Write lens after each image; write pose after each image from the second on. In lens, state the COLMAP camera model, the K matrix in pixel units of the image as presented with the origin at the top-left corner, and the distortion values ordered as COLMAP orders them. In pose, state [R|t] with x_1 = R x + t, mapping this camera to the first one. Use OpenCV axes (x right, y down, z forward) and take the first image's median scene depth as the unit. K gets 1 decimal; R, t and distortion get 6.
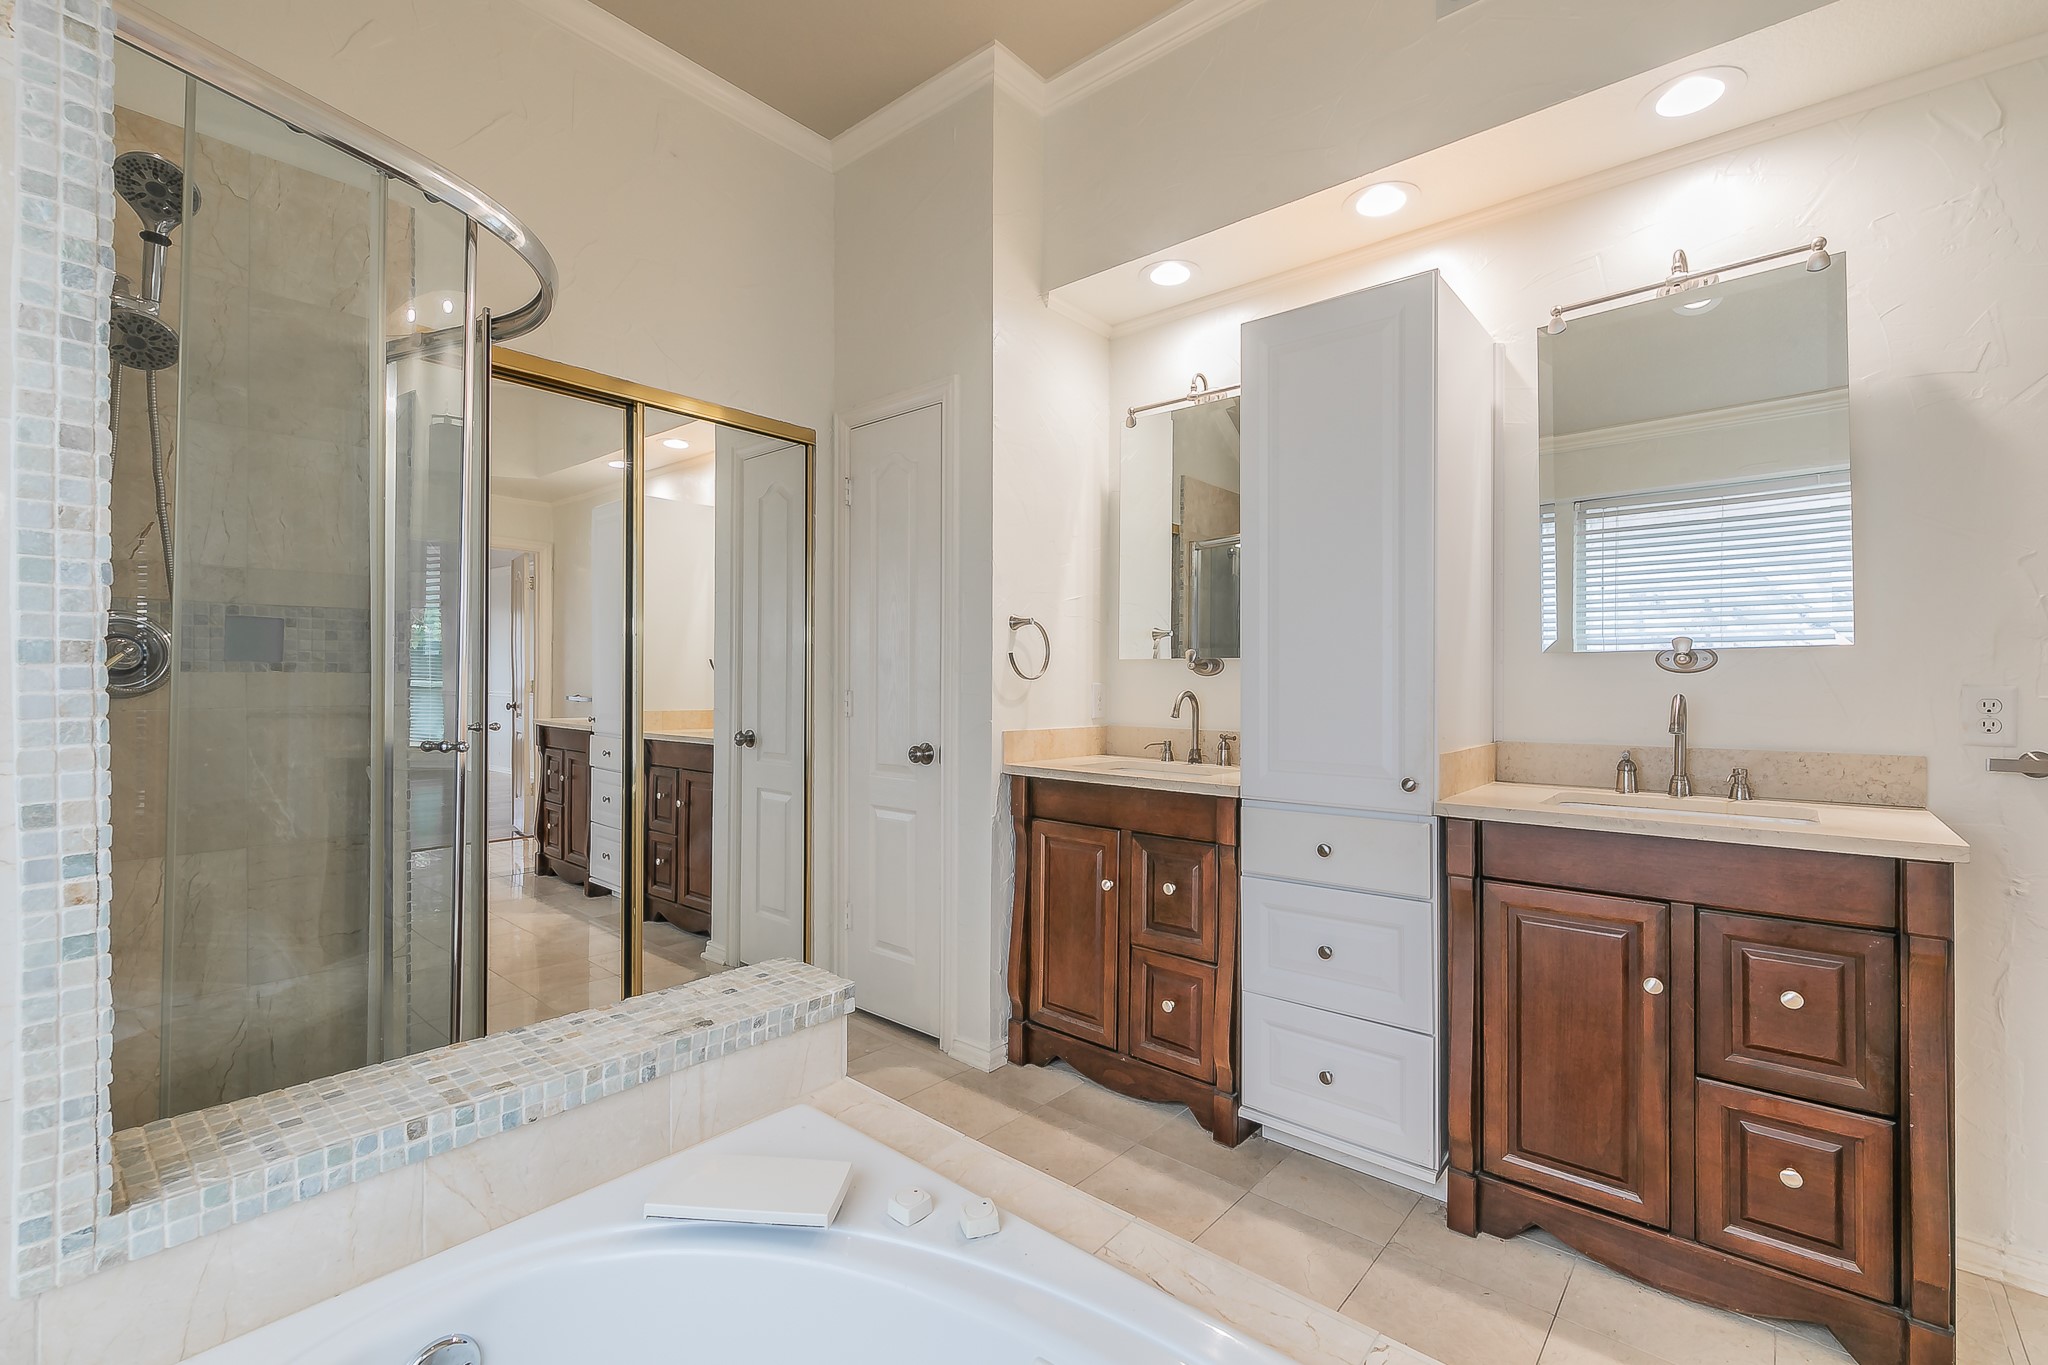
lens RADIAL K [[910.4, 0, 1014.5], [0, 910.4, 679.7], [0, 0, 1]] dist [0.013767, 0.000087]
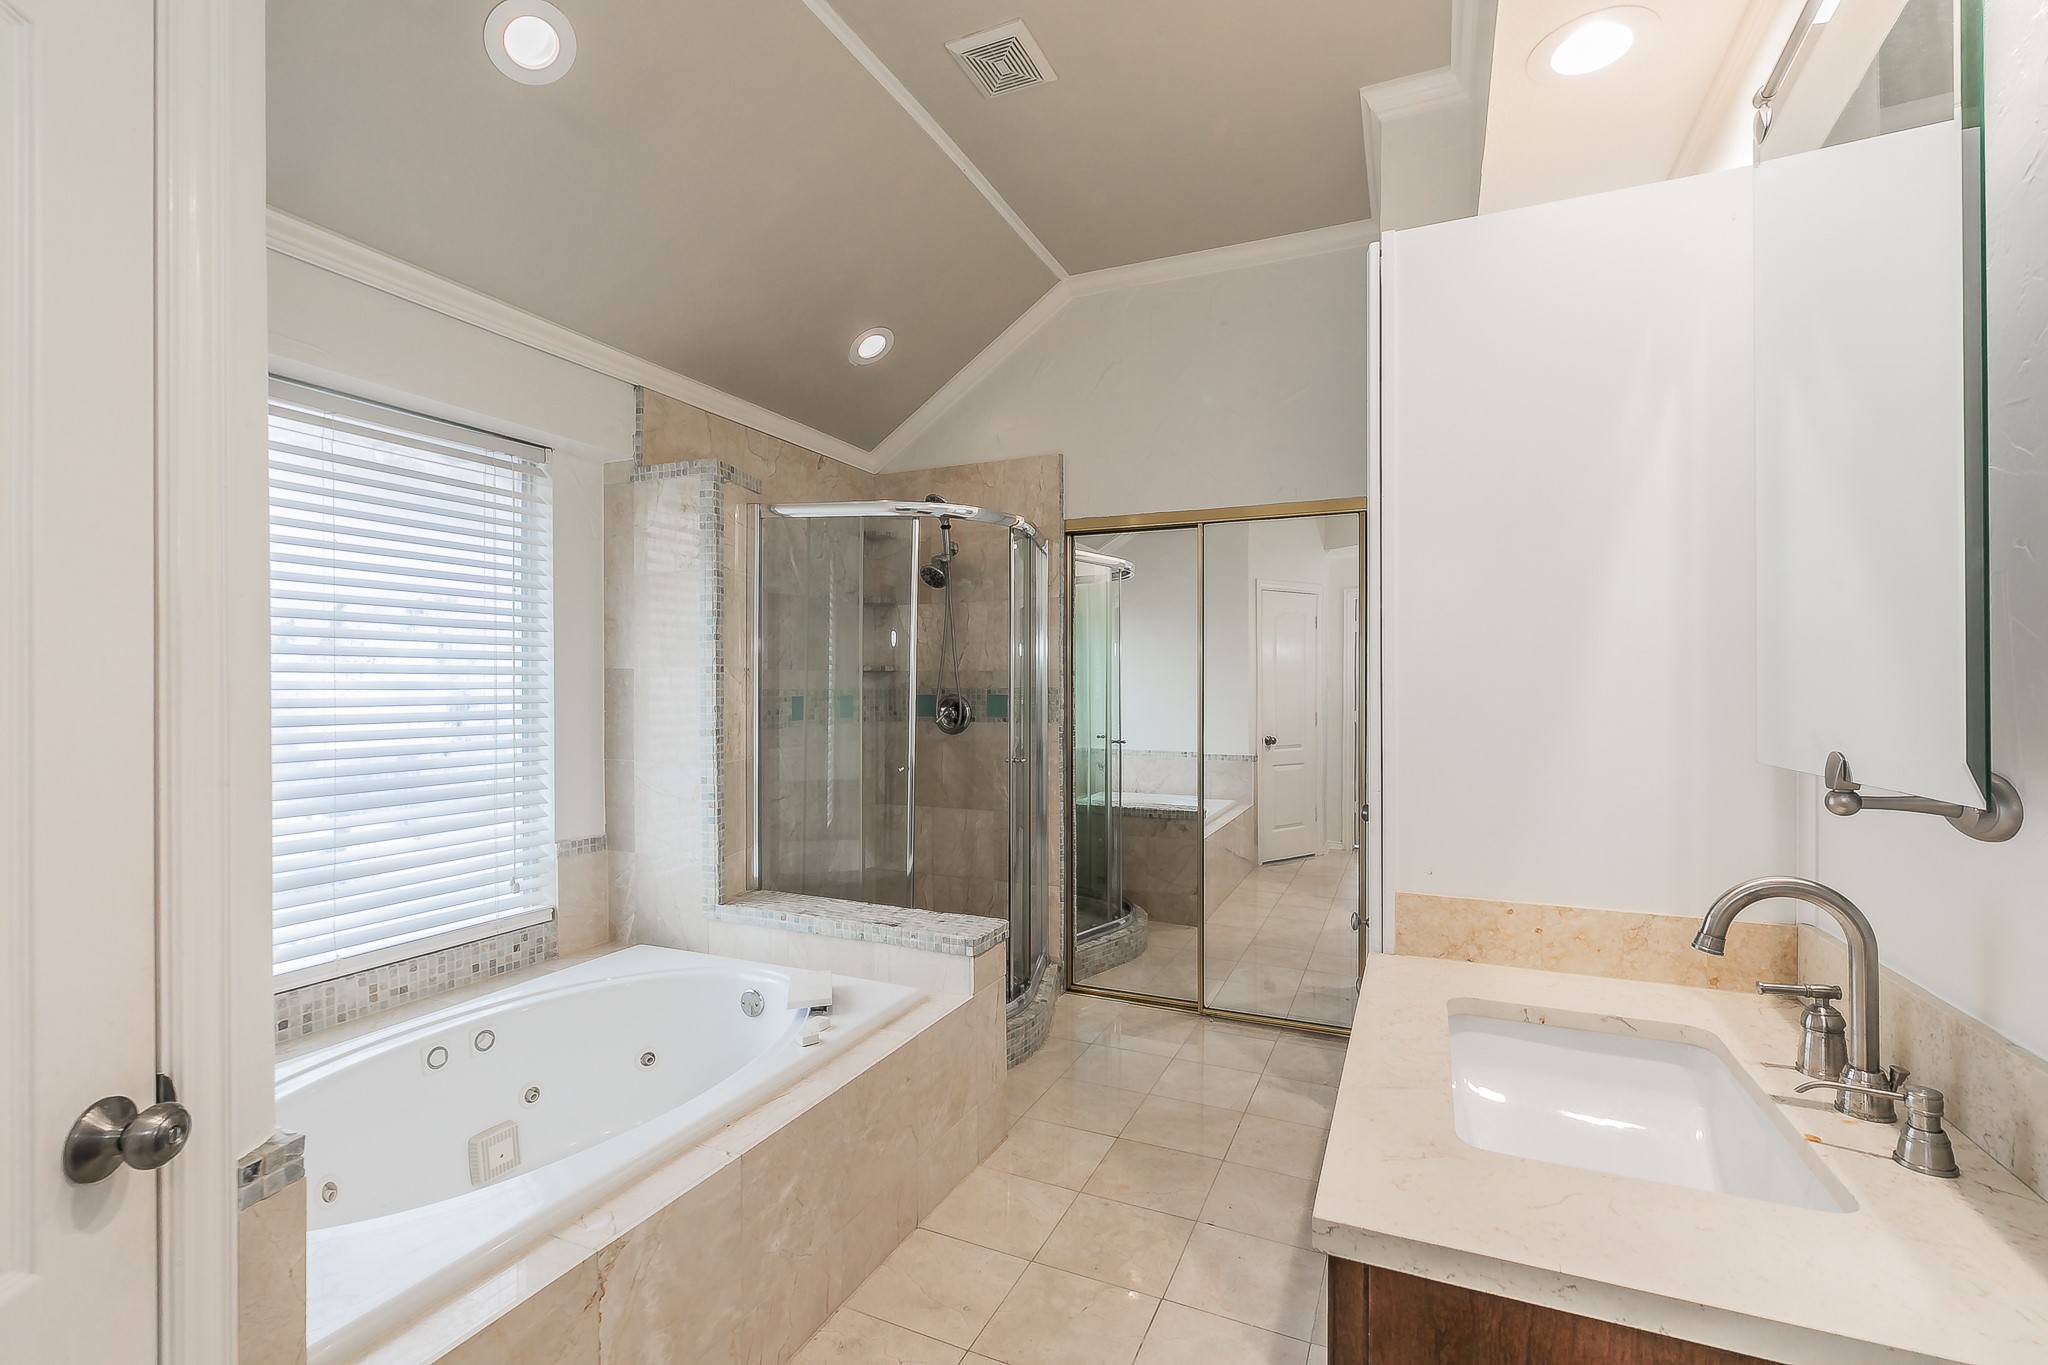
lens RADIAL K [[910.4, 0, 1029.8], [0, 910.4, 684.8], [0, 0, 1]] dist [0.013767, 0.000087]
pose [[0.292975, -0.003248, -0.956114, 1.525414], [0.003101, 0.999992, -0.002447, -0.118780], [0.956115, -0.002248, 0.292983, 0.694091]]
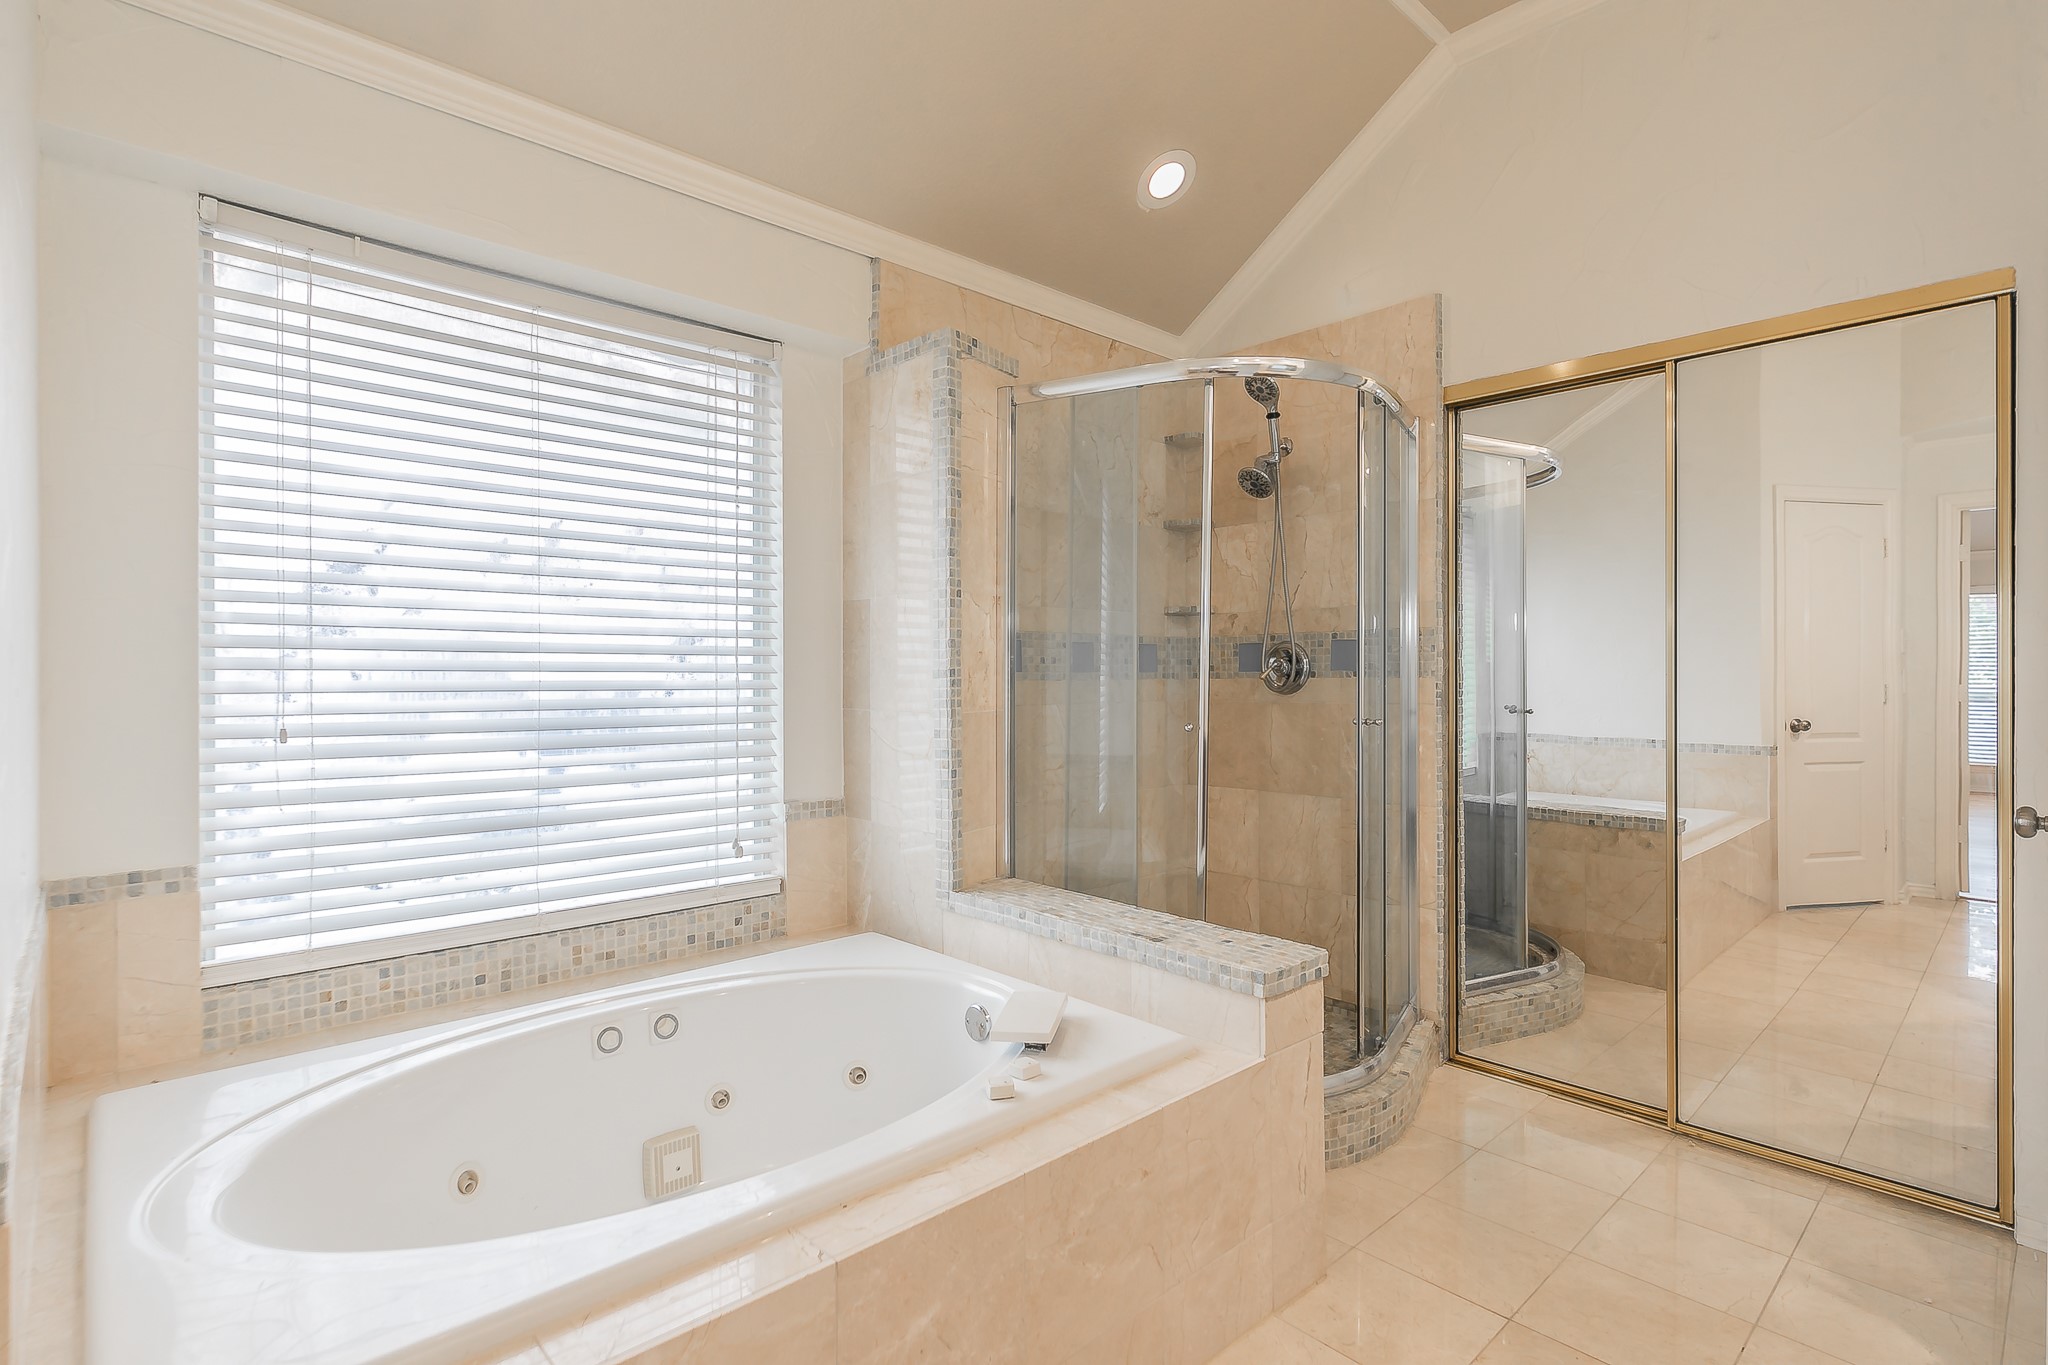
lens RADIAL K [[999.3, 0, 1036.7], [0, 999.3, 669.0], [0, 0, 1]] dist [0.005728, 0.001270]
pose [[-0.091921, -0.009560, -0.995720, 1.117939], [0.000962, 0.999953, -0.009689, -0.009916], [0.995766, -0.001848, -0.091907, 0.932764]]
